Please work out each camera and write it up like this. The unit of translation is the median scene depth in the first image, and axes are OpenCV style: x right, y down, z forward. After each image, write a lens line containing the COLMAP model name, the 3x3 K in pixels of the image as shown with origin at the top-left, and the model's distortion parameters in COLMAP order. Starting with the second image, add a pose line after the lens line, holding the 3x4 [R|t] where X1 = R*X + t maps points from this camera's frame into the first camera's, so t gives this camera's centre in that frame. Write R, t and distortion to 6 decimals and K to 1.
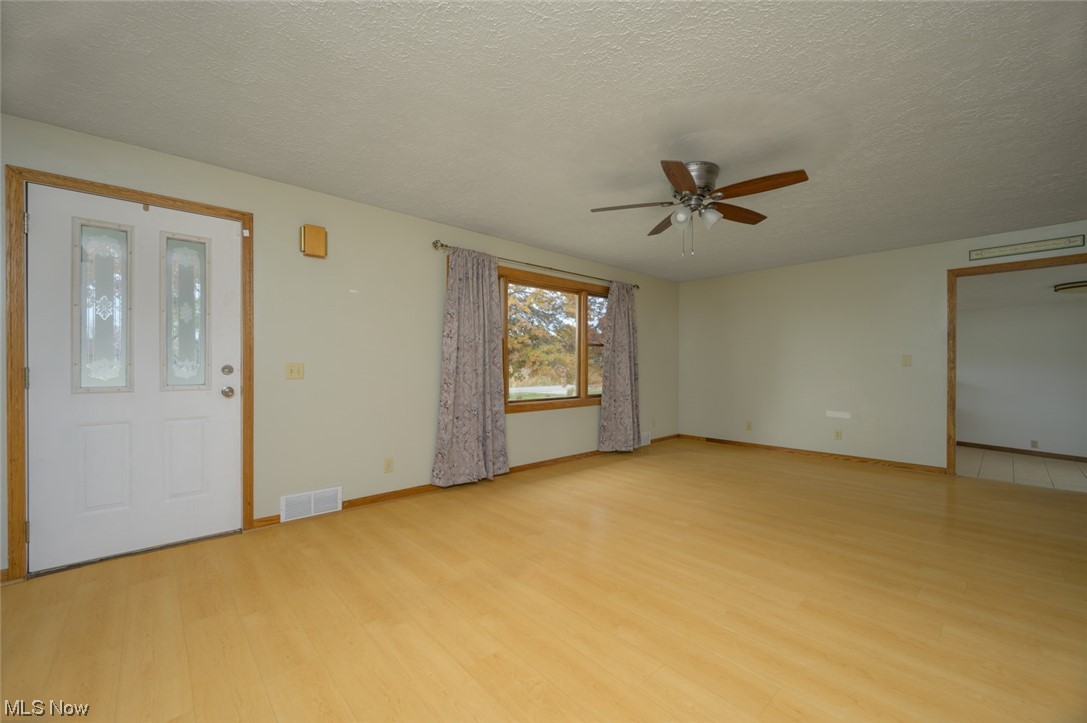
lens RADIAL K [[427.0, 0, 543.5], [0, 427.0, 361.5], [0, 0, 1]] dist [0.001247, 0.000087]
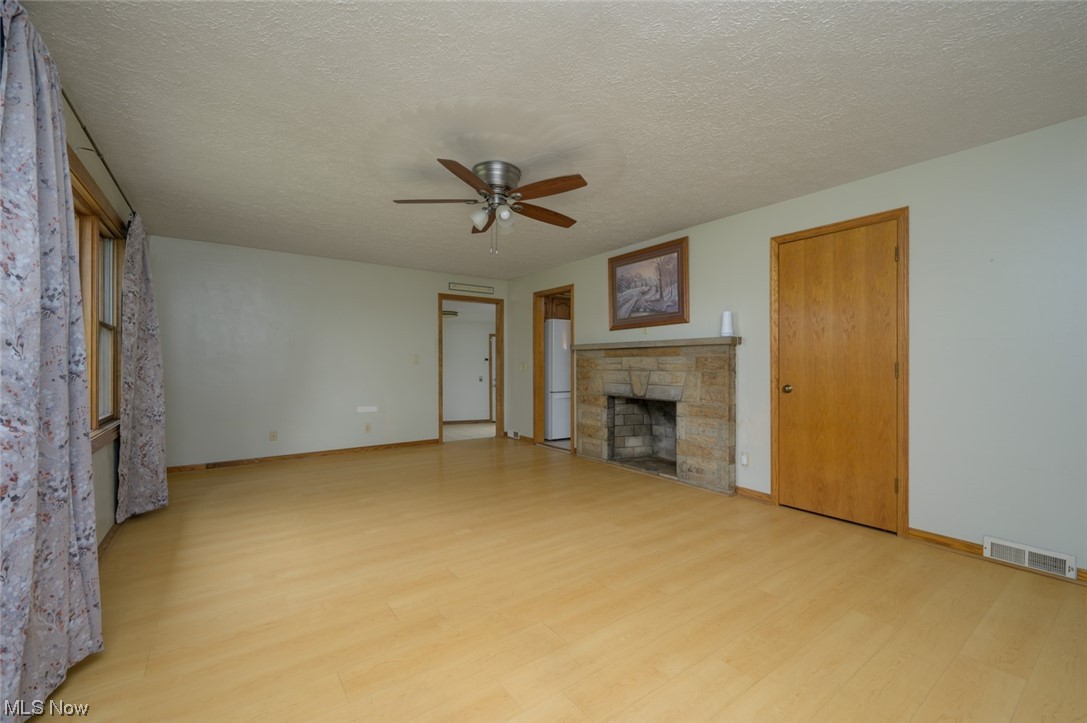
lens RADIAL K [[455.3, 0, 543.5], [0, 455.3, 361.5], [0, 0, 1]] dist [-0.000783, -0.000014]
pose [[0.109641, 0.002828, 0.993967, -0.475808], [-0.007894, 0.999967, -0.001974, 0.003828], [-0.993940, -0.007629, 0.109659, 0.522507]]
